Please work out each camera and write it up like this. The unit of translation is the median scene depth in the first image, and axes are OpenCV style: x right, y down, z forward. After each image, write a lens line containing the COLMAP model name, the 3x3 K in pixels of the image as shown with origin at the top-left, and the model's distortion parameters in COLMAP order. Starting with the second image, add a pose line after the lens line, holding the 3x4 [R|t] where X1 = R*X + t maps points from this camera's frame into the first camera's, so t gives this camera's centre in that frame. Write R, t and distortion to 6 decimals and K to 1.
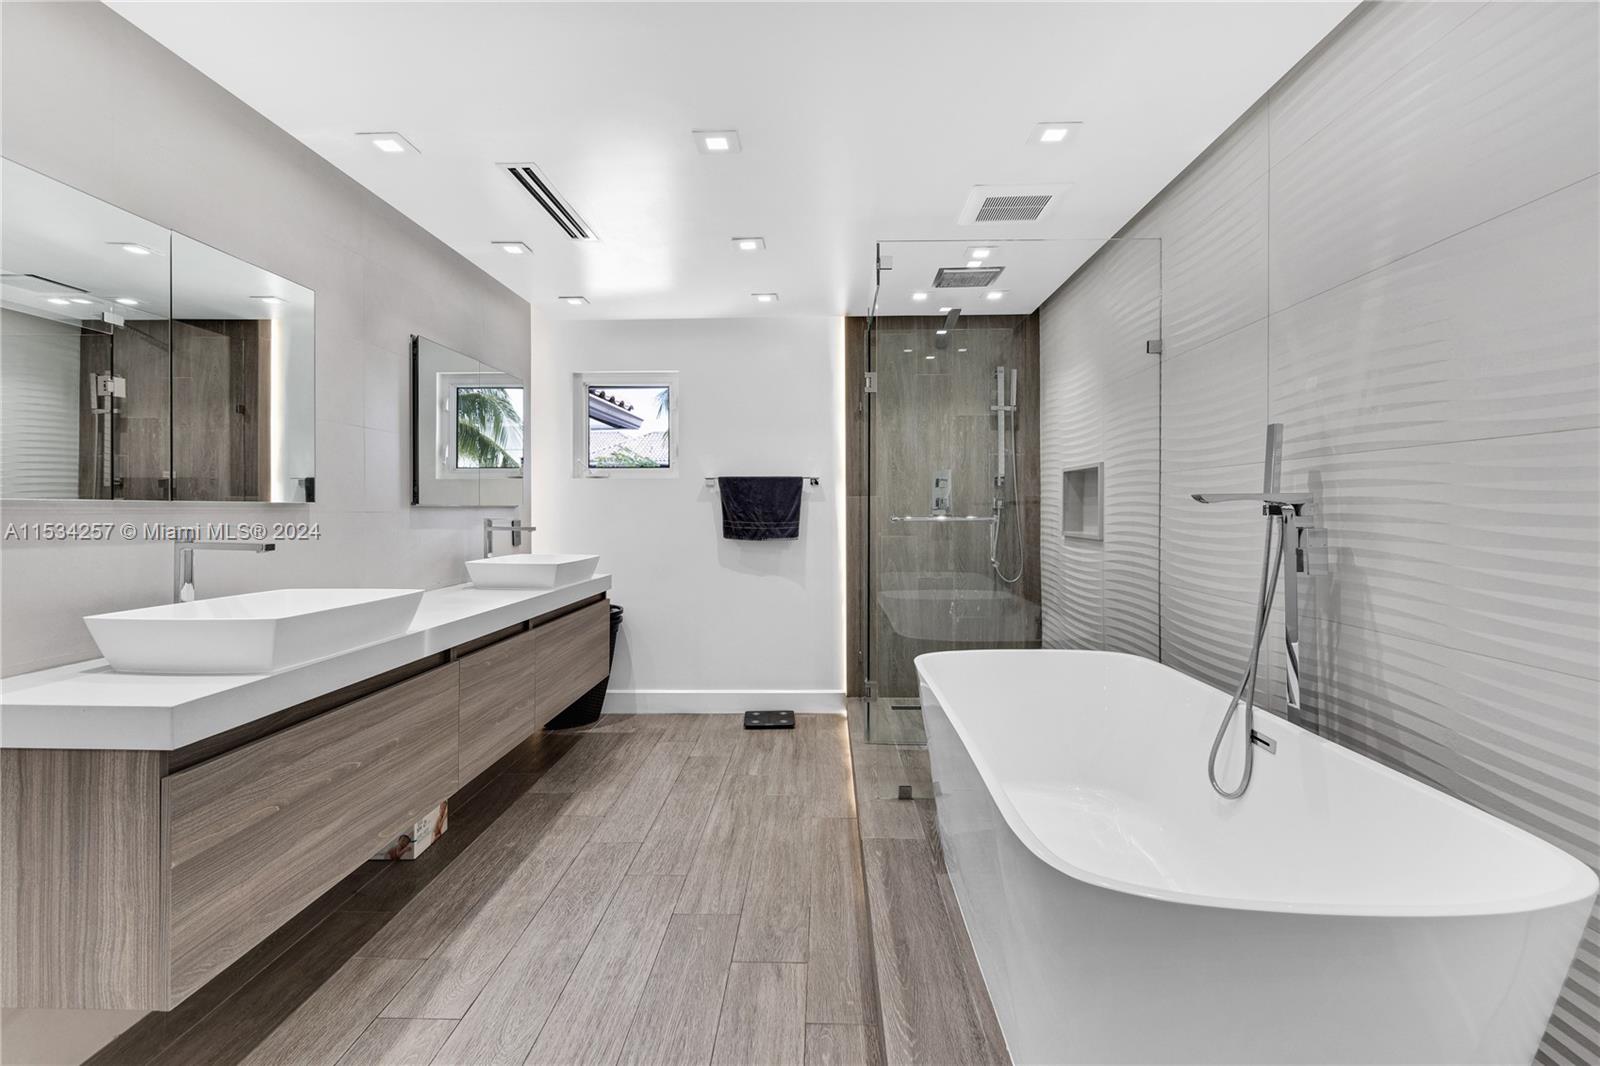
lens RADIAL K [[742.5, 0, 805.2], [0, 742.5, 524.2], [0, 0, 1]] dist [0.000052, 0.000522]
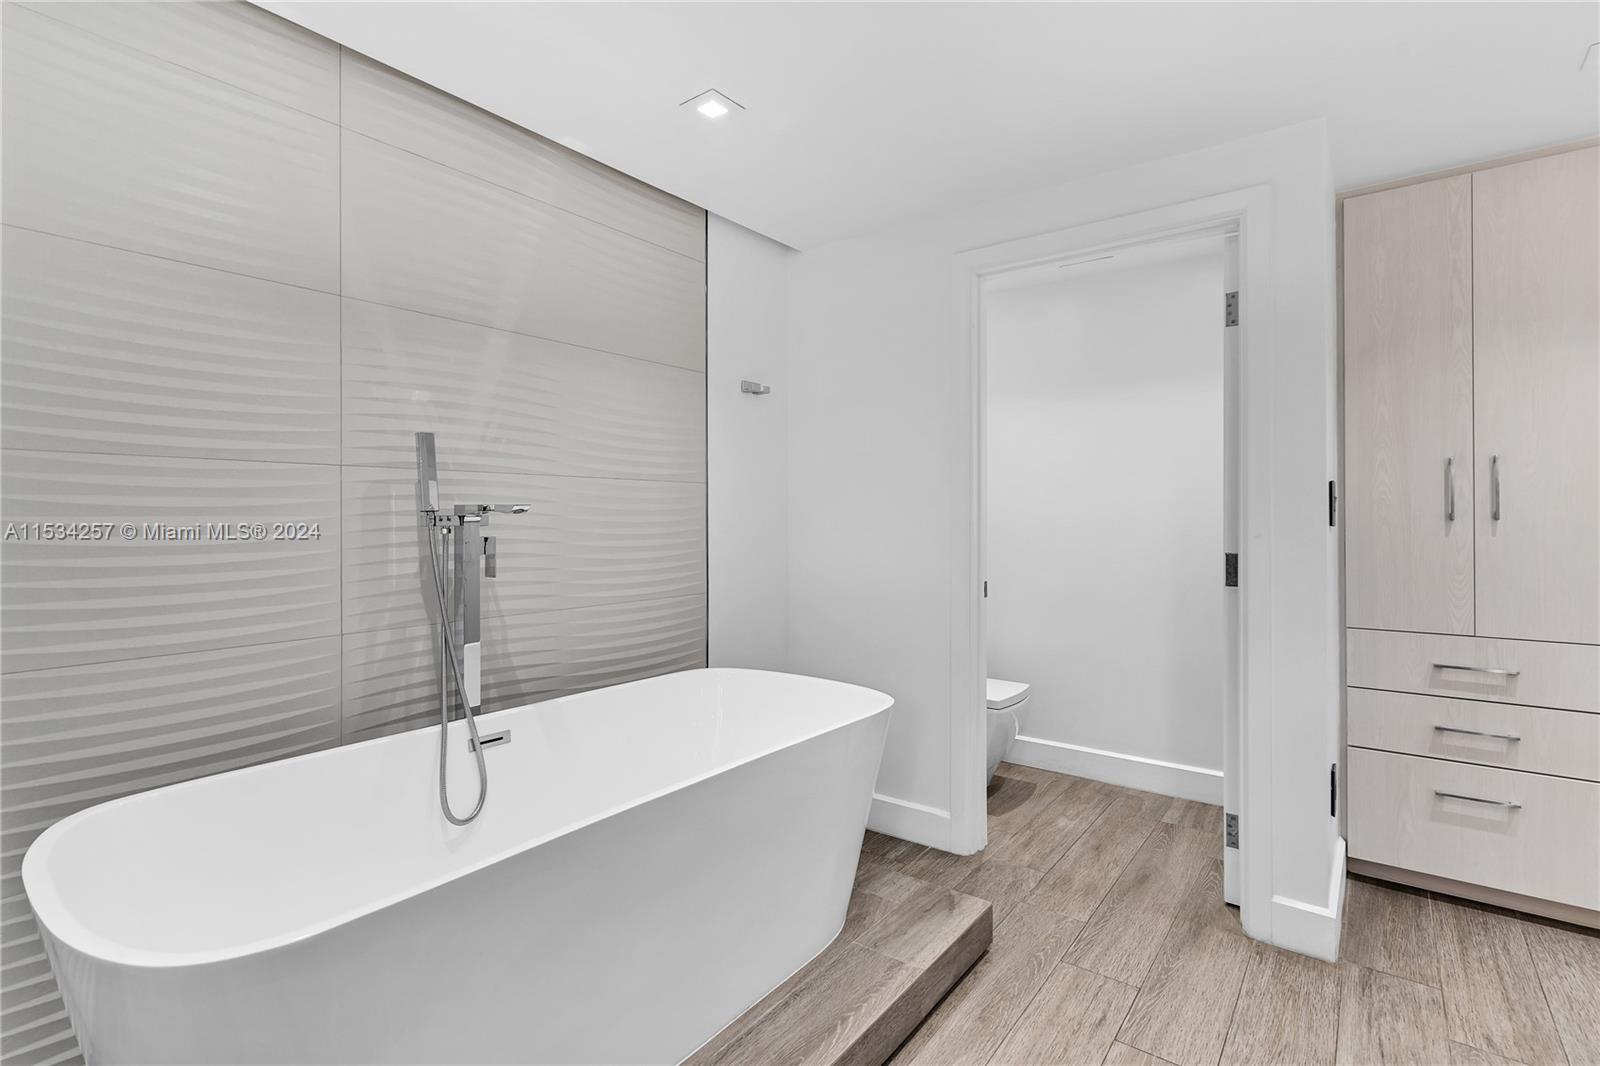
lens RADIAL K [[742.5, 0, 805.2], [0, 742.5, 524.2], [0, 0, 1]] dist [0.000052, 0.000522]
pose [[-0.809915, -0.008516, 0.586486, -0.391370], [0.009955, 0.999551, 0.028263, -0.043293], [-0.586463, 0.028729, -0.809466, 1.718467]]
